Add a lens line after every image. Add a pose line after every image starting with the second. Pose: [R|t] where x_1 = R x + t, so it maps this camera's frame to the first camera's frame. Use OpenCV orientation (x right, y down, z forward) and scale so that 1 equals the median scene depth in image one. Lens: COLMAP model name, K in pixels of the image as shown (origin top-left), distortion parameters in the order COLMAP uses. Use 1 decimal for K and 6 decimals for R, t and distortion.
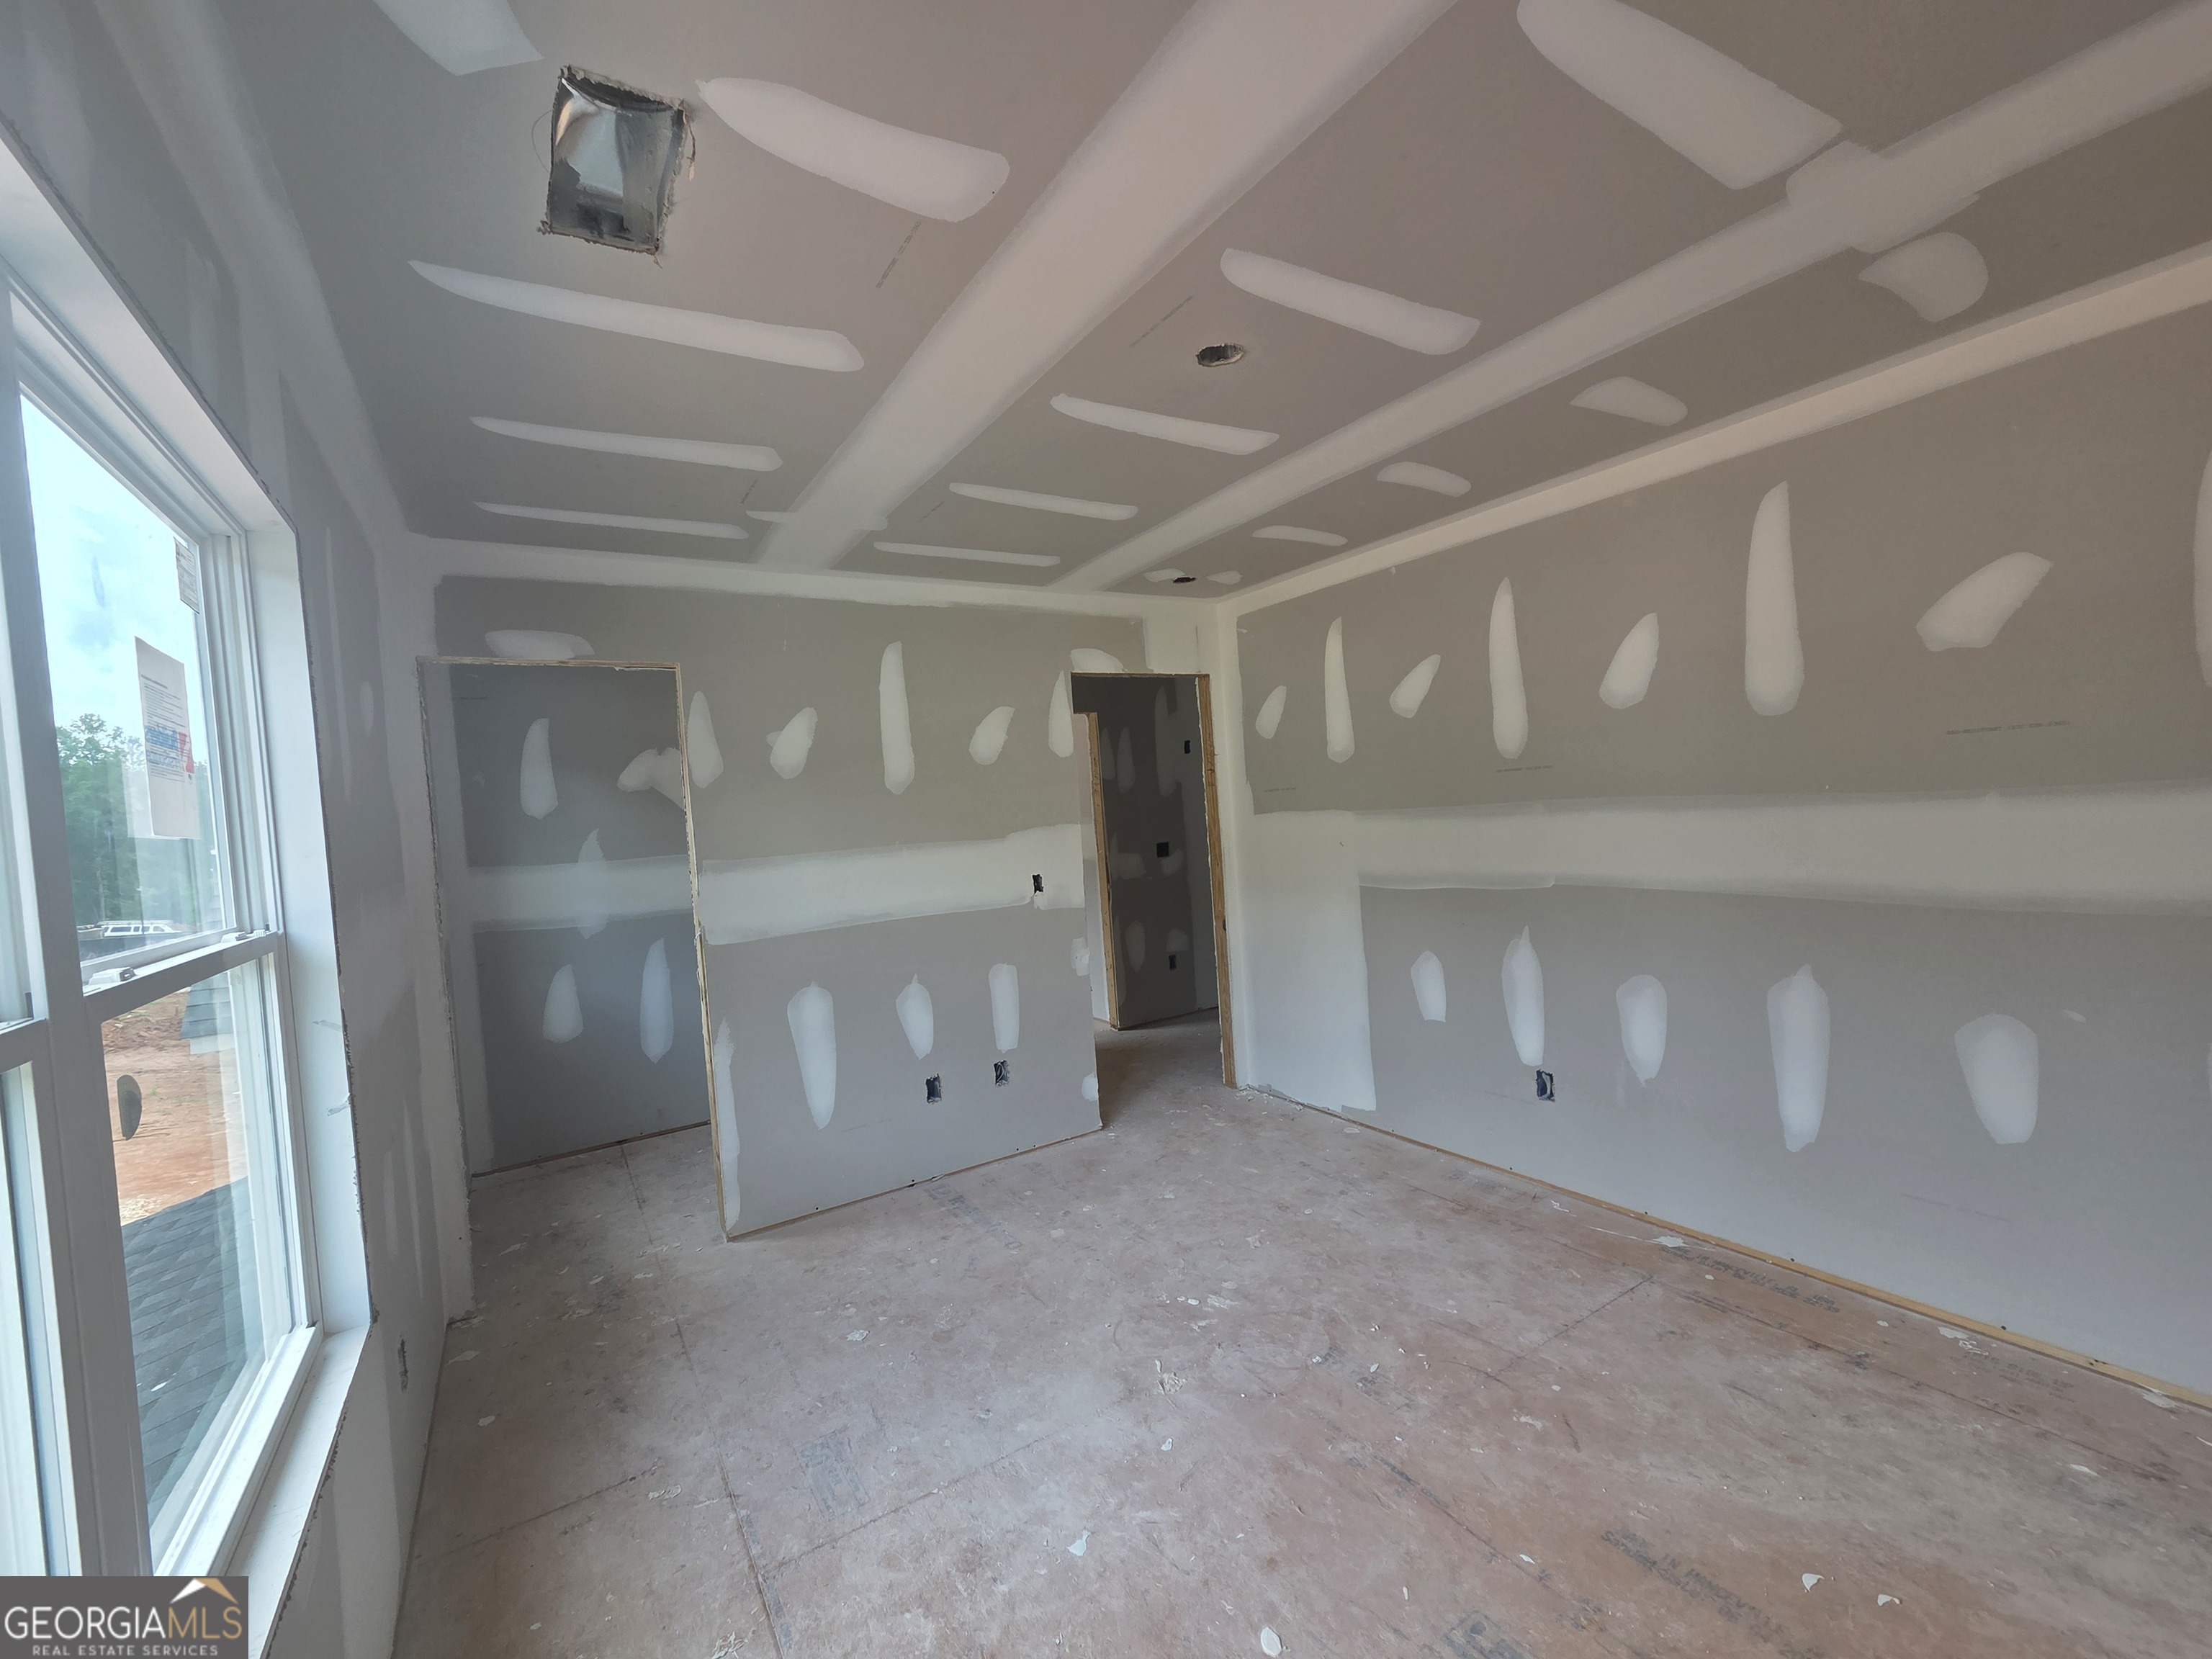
lens RADIAL K [[908.8, 0, 1107.3], [0, 908.8, 831.9], [0, 0, 1]] dist [0.005186, -0.001307]
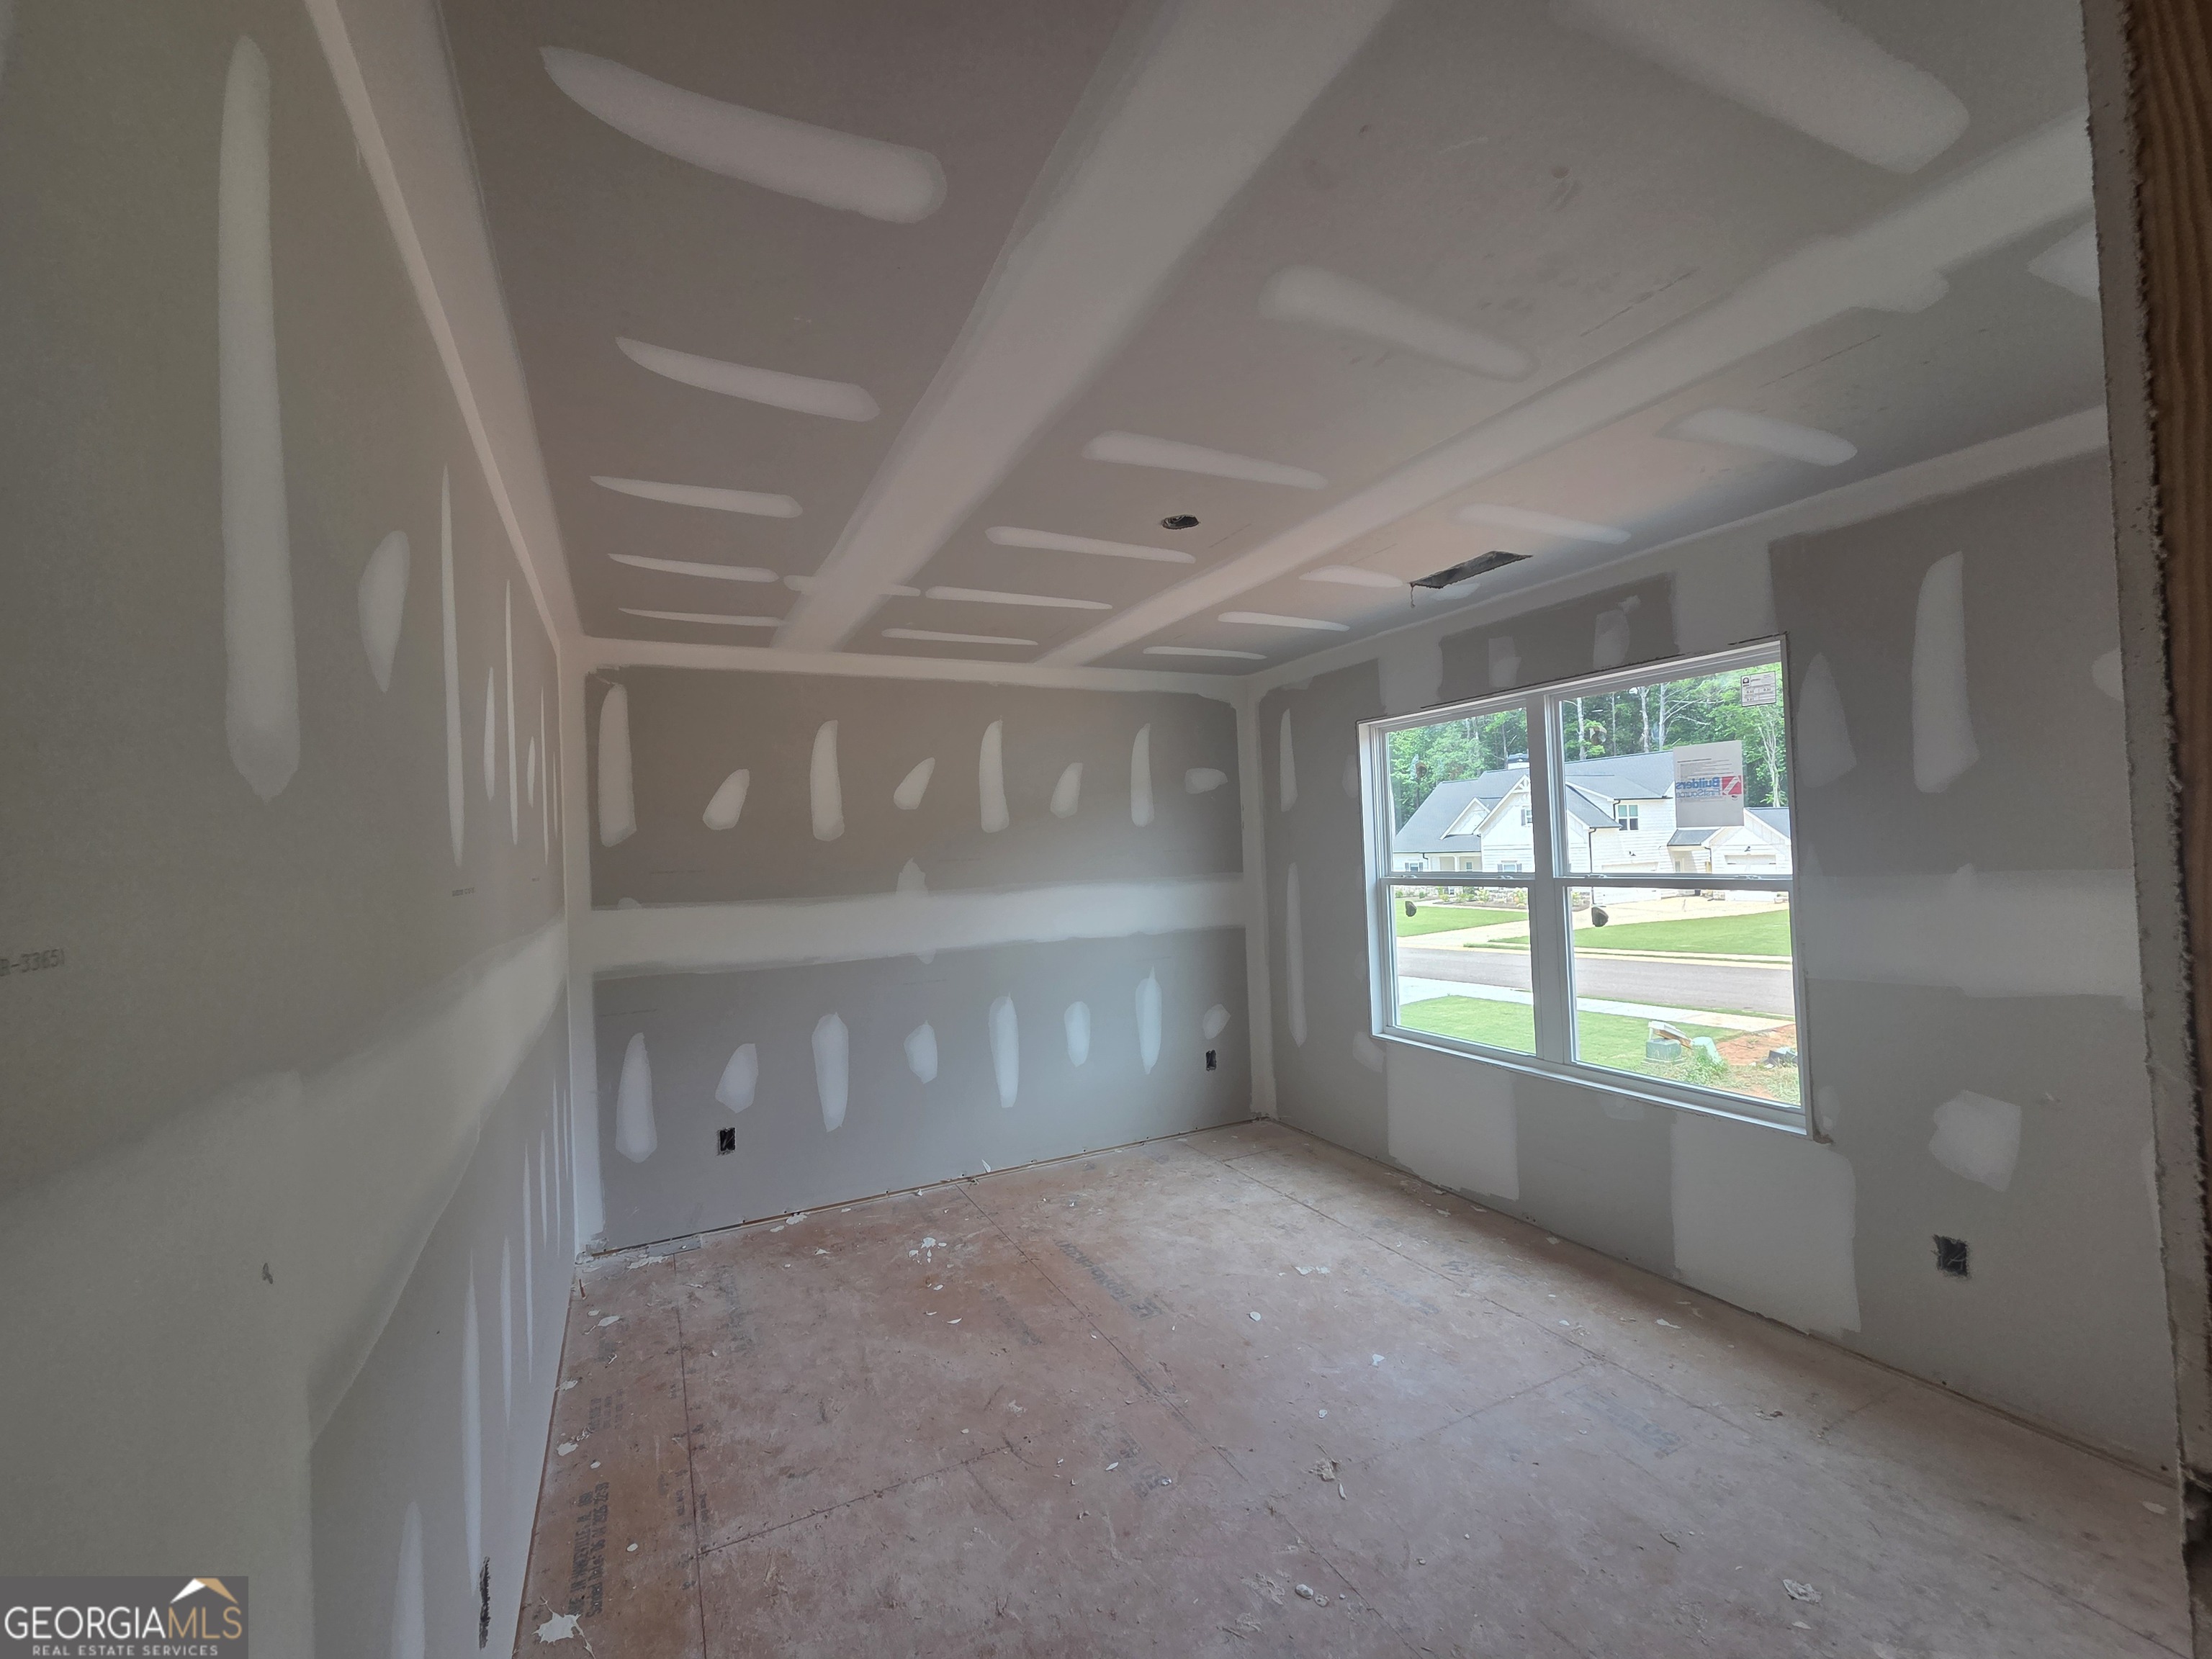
lens RADIAL K [[908.8, 0, 1096.7], [0, 908.8, 826.8], [0, 0, 1]] dist [0.005186, -0.001307]
pose [[-0.988605, 0.111396, 0.101249, 0.159915], [0.110971, 0.993775, -0.009840, -0.096312], [-0.101715, 0.001507, -0.994812, 2.310714]]
